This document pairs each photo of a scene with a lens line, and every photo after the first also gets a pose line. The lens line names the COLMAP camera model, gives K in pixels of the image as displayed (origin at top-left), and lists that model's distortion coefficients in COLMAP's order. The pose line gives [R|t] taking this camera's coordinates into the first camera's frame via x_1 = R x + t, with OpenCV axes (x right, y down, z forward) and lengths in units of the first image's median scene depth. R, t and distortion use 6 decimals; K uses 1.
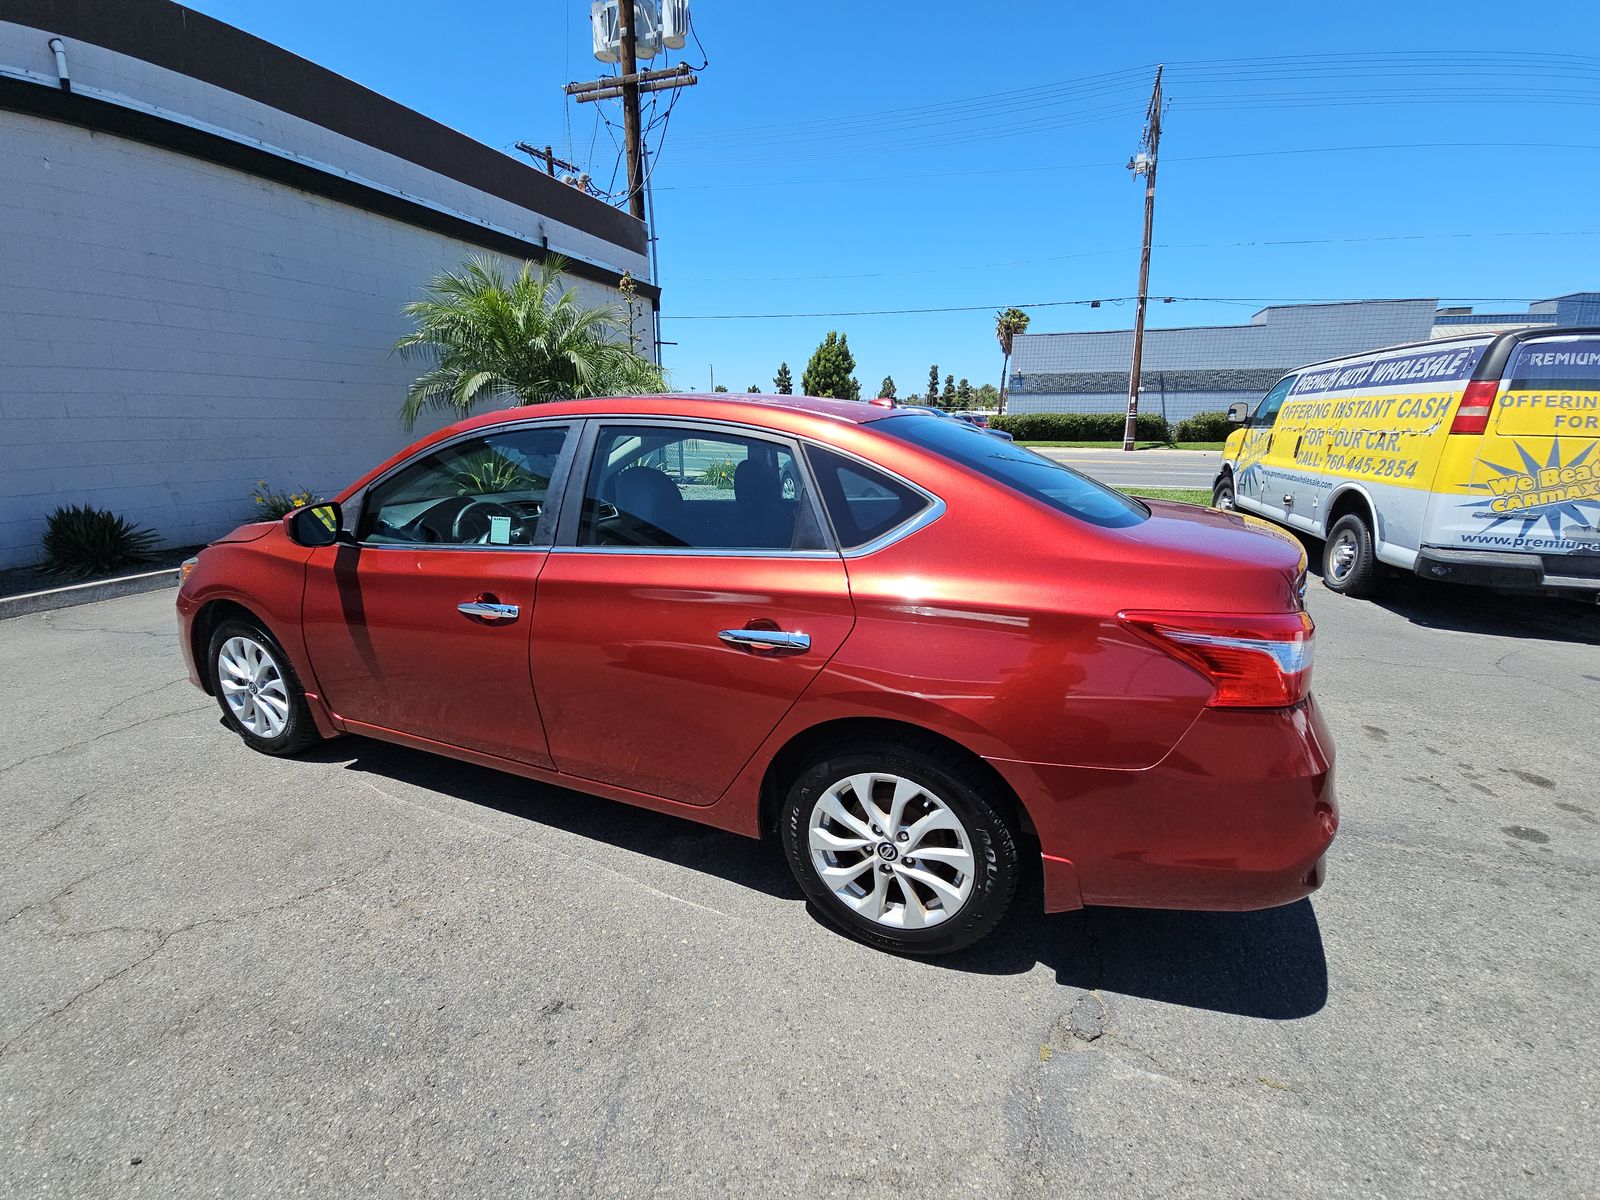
lens RADIAL K [[666.7, 0, 805.7], [0, 666.7, 600.4], [0, 0, 1]] dist [0.001164, -0.000580]
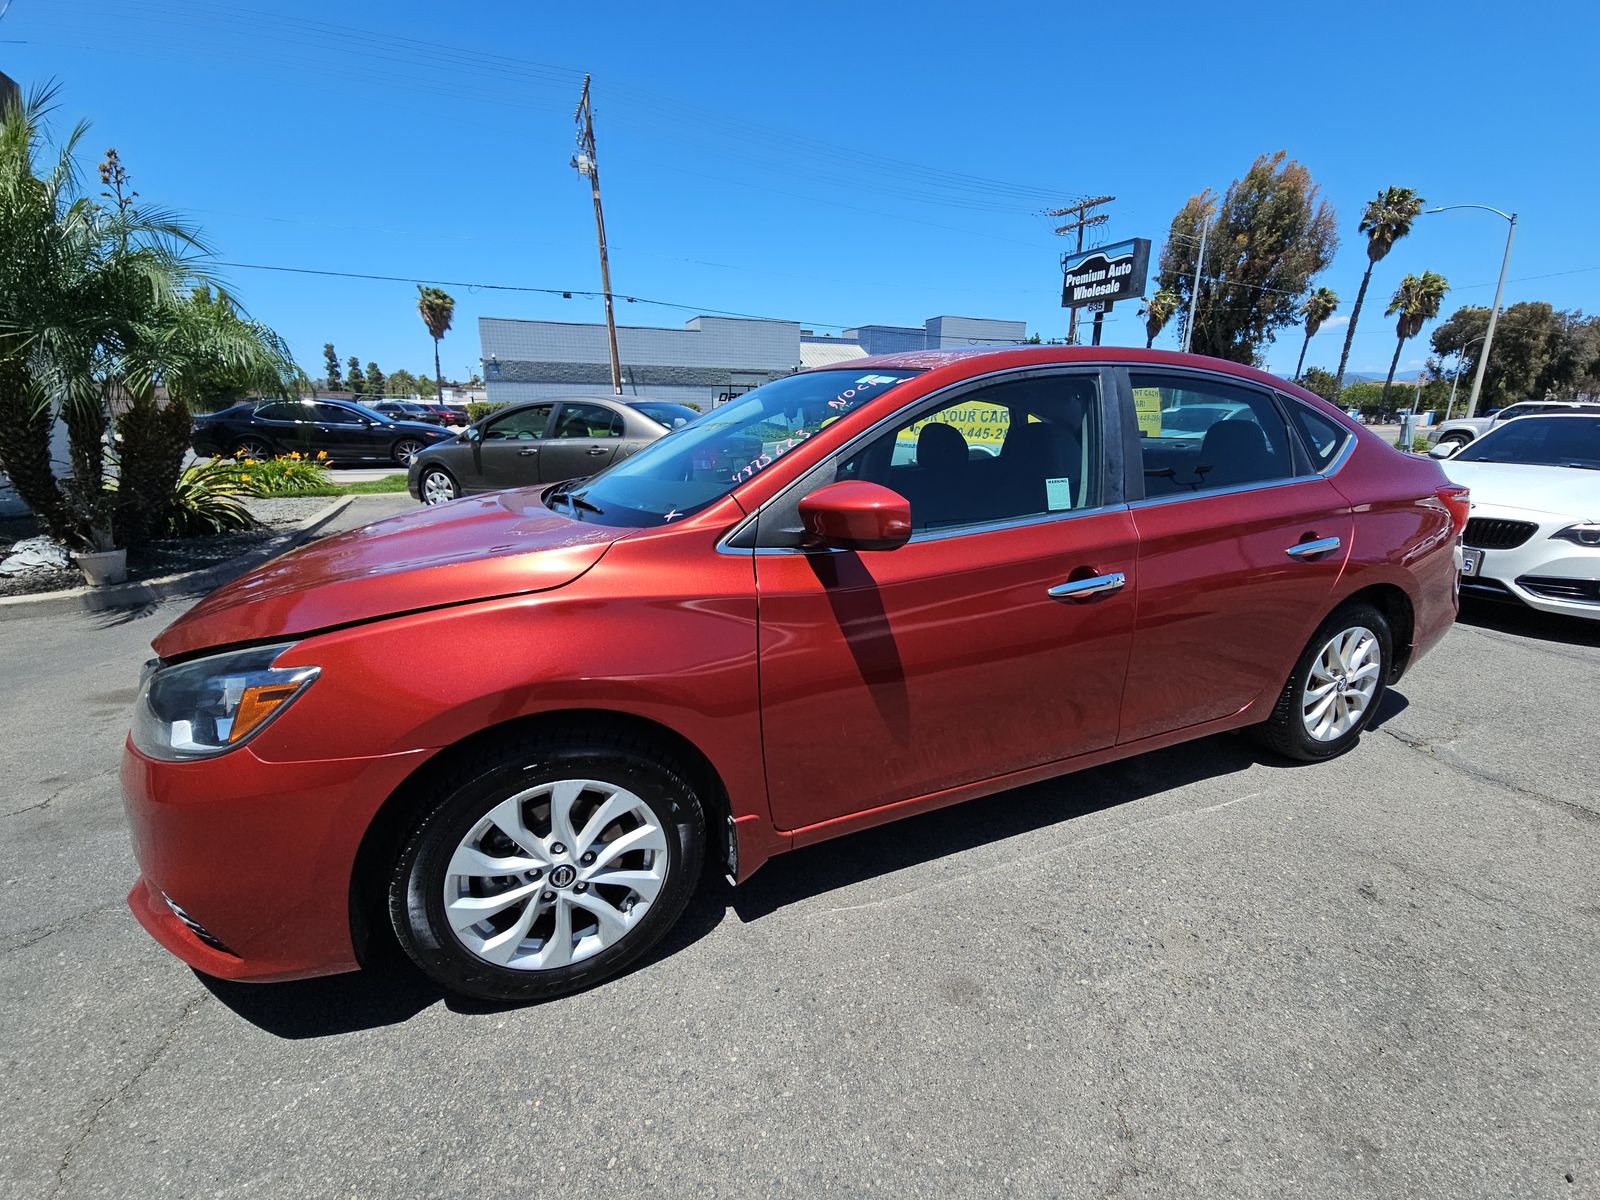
lens RADIAL K [[666.7, 0, 799.4], [0, 666.7, 598.4], [0, 0, 1]] dist [0.001164, -0.000580]
pose [[0.687023, -0.190280, 0.701280, -0.557027], [0.184977, 0.979108, 0.084448, -0.046136], [-0.702697, 0.071703, 0.707867, 0.273361]]
